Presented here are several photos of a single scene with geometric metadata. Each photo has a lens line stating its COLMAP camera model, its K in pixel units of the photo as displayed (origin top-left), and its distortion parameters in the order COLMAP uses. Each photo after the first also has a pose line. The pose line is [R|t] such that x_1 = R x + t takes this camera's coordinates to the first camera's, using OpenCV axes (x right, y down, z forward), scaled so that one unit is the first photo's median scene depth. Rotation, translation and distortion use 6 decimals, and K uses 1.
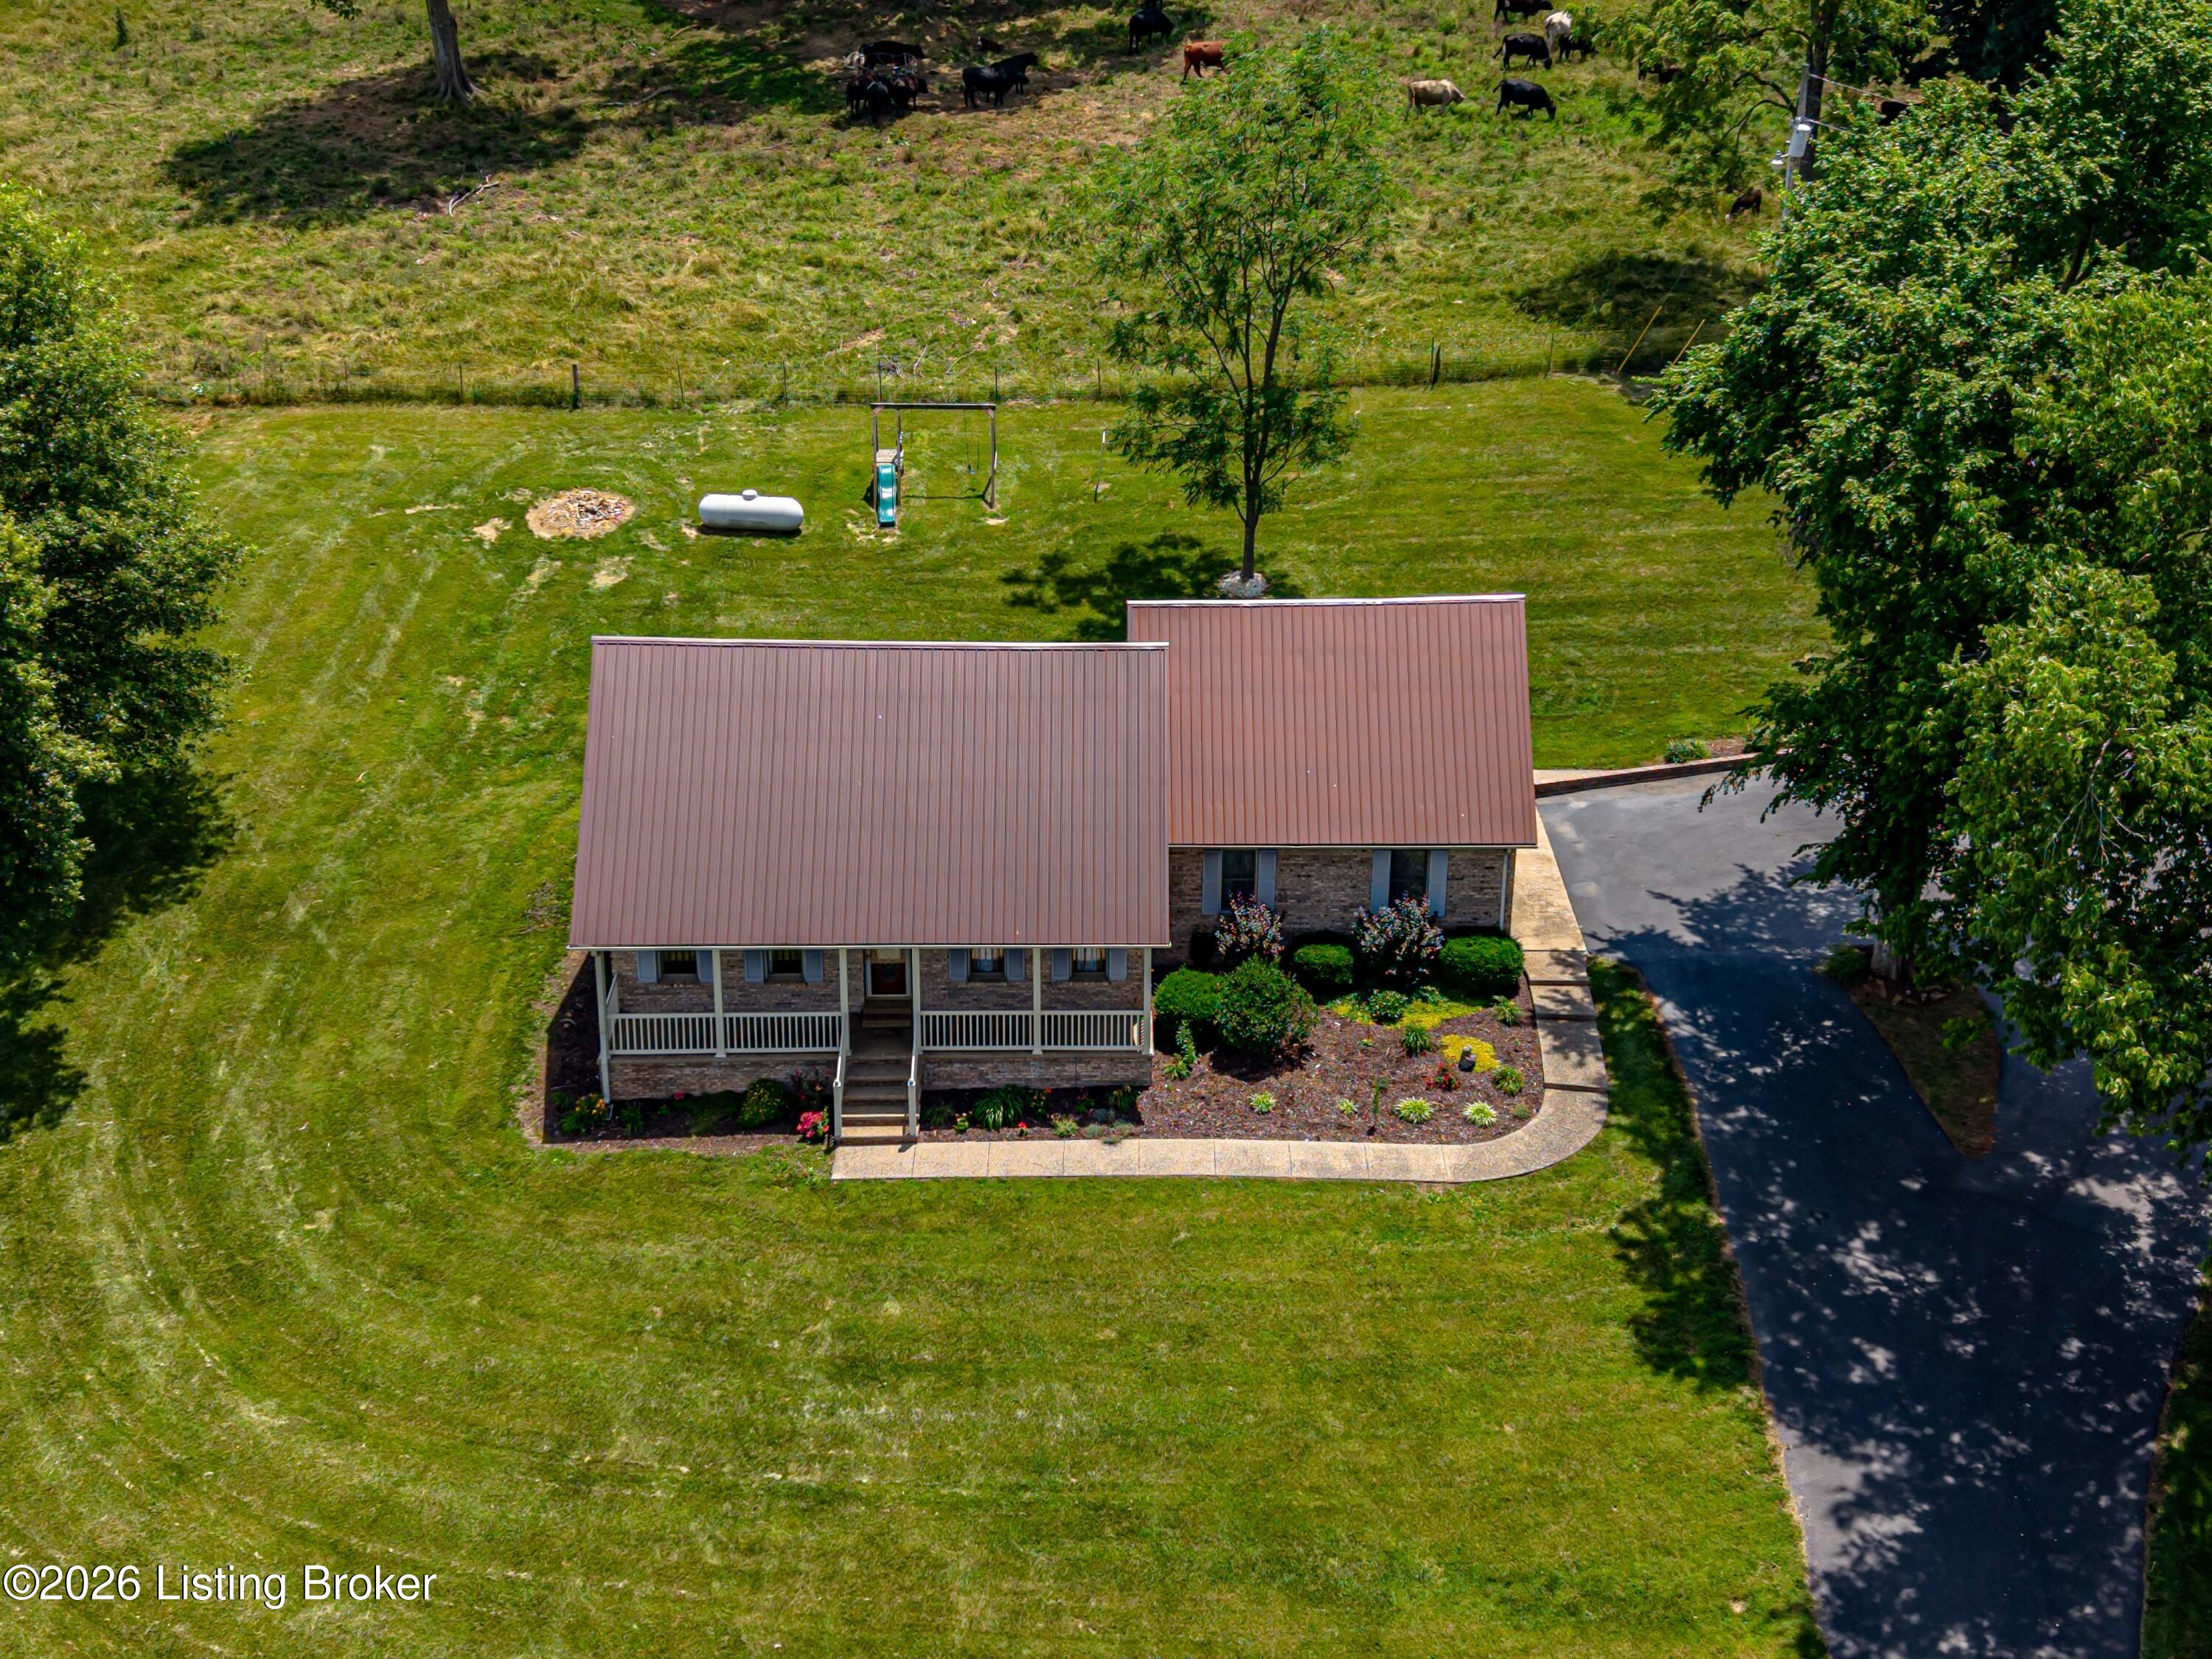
lens RADIAL K [[2786.3, 0, 1112.6], [0, 2786.3, 855.0], [0, 0, 1]] dist [1.022123, -3.680212]
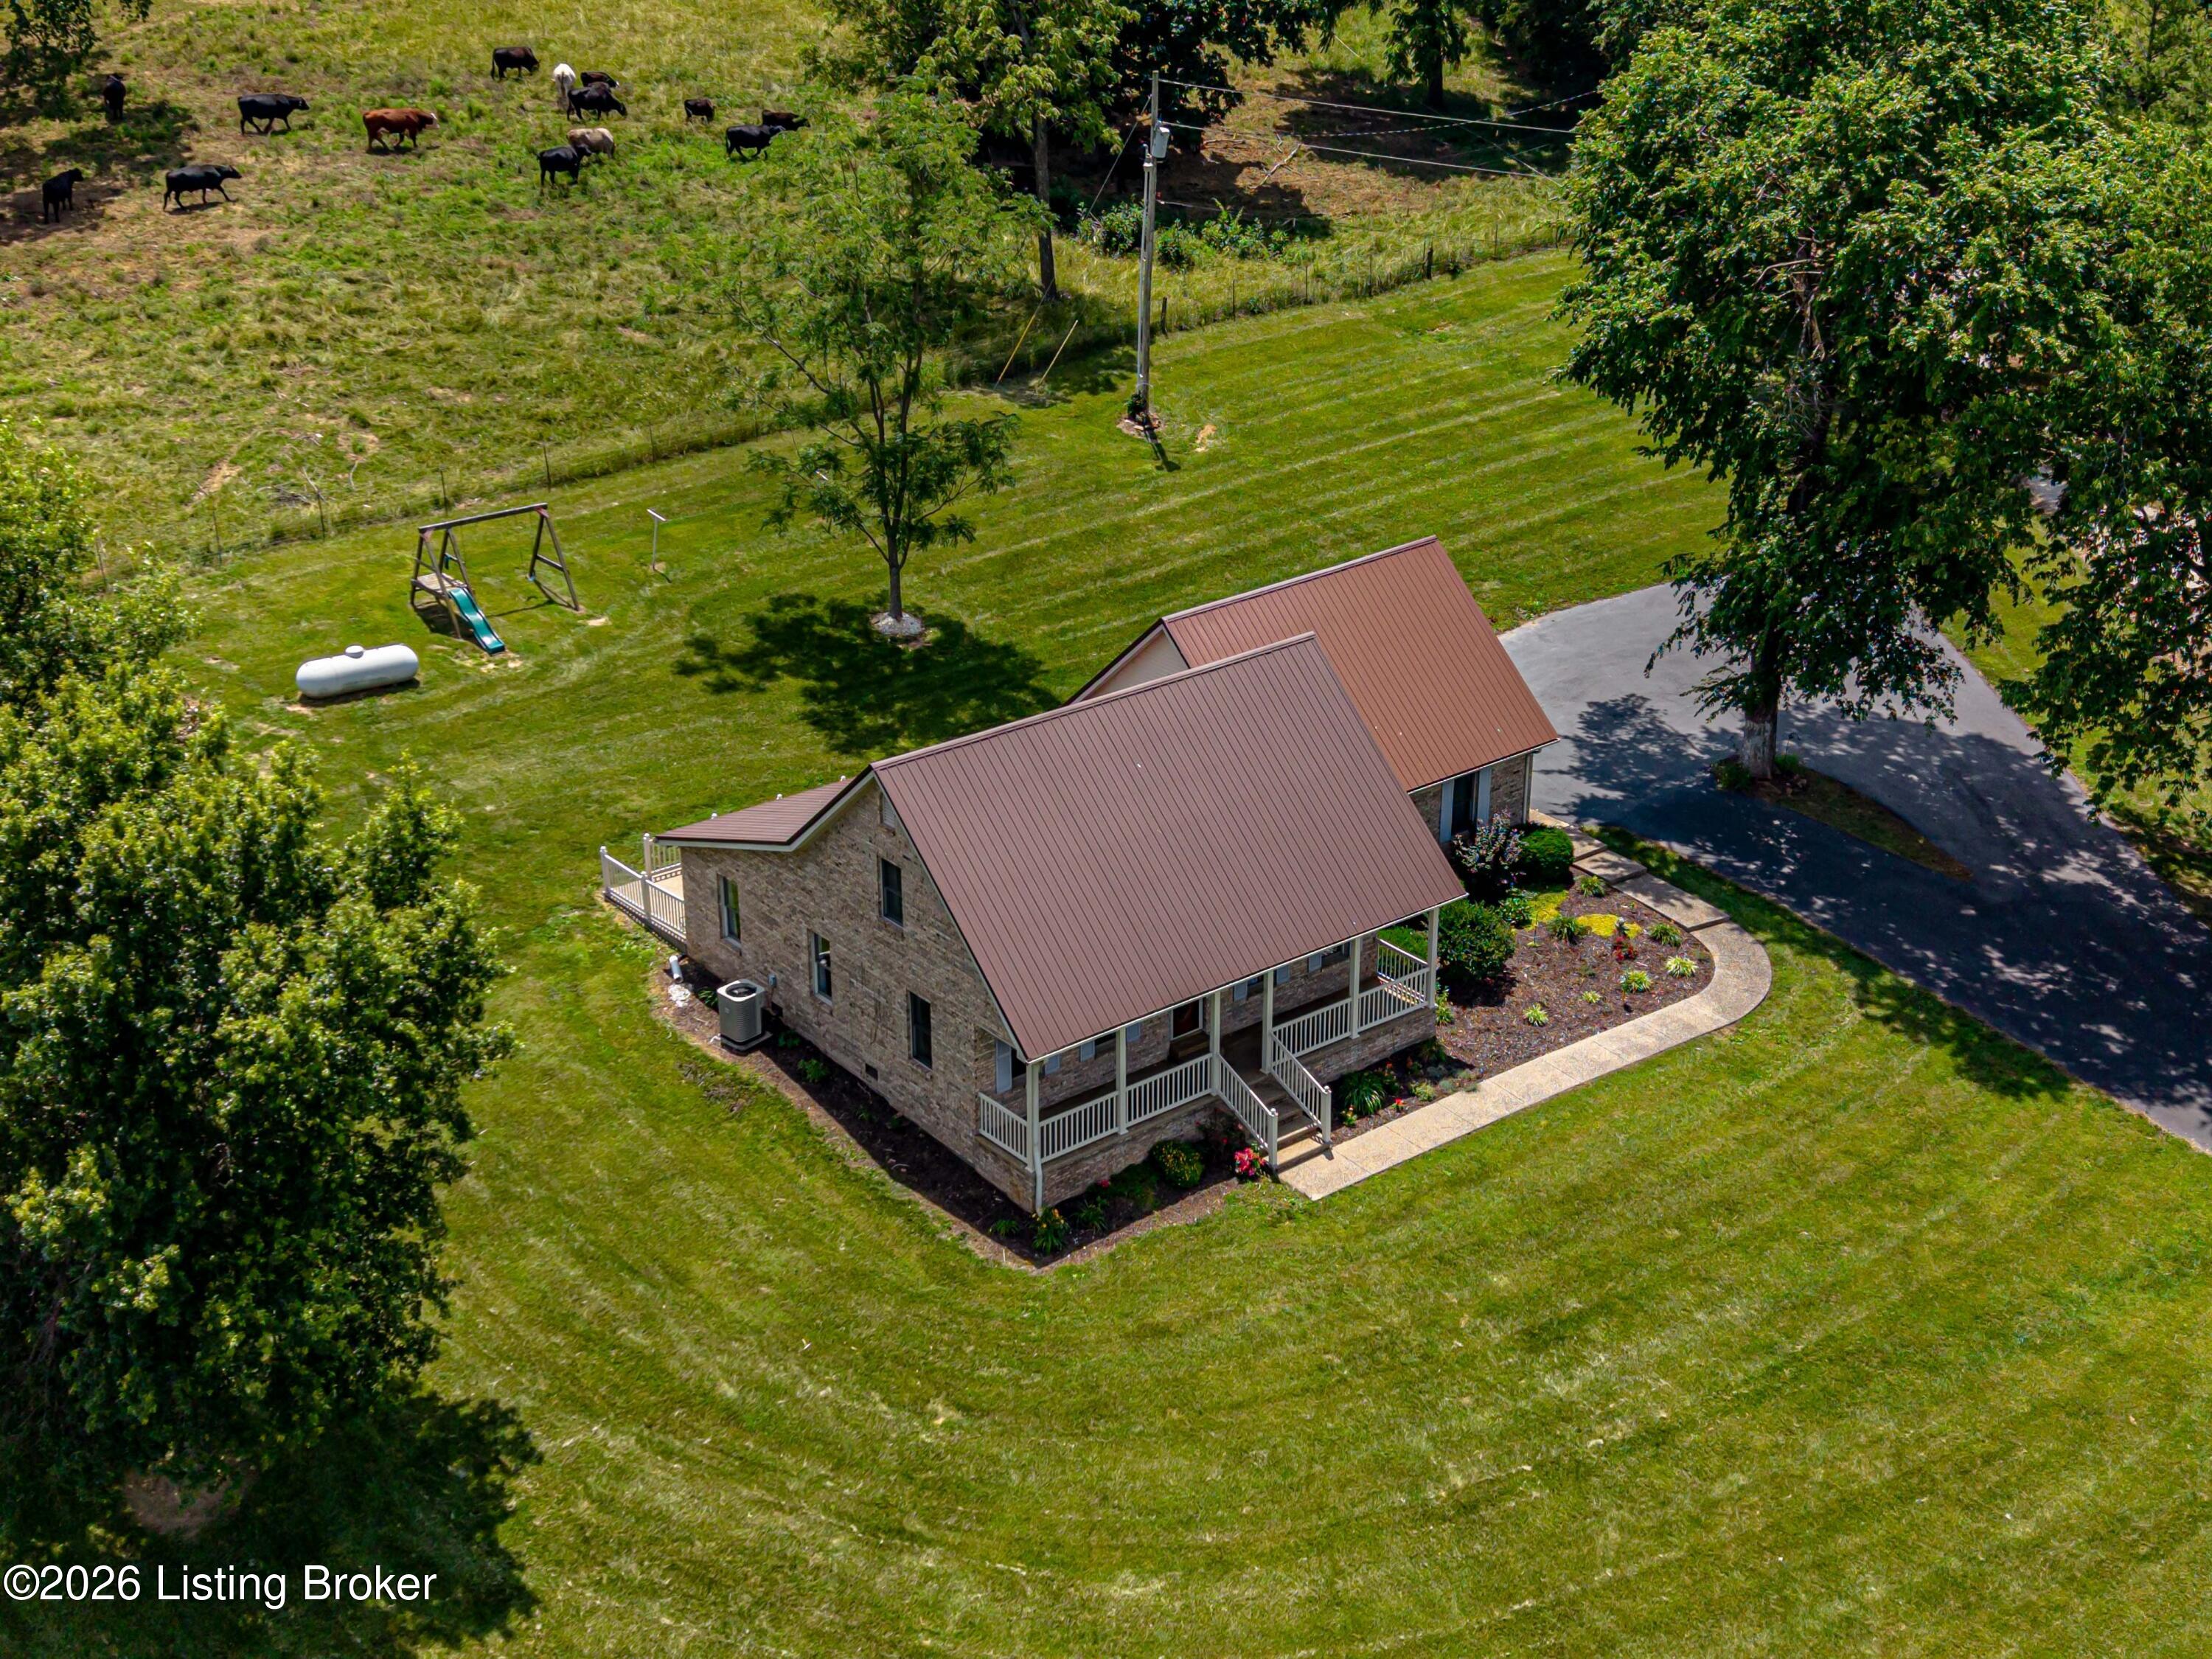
lens RADIAL K [[2786.3, 0, 1112.6], [0, 2786.3, 855.0], [0, 0, 1]] dist [1.022123, -3.680212]
pose [[0.781179, -0.267905, 0.563903, -0.661731], [0.275782, 0.958422, 0.073295, -0.094643], [-0.560093, 0.098258, 0.822582, 0.180468]]
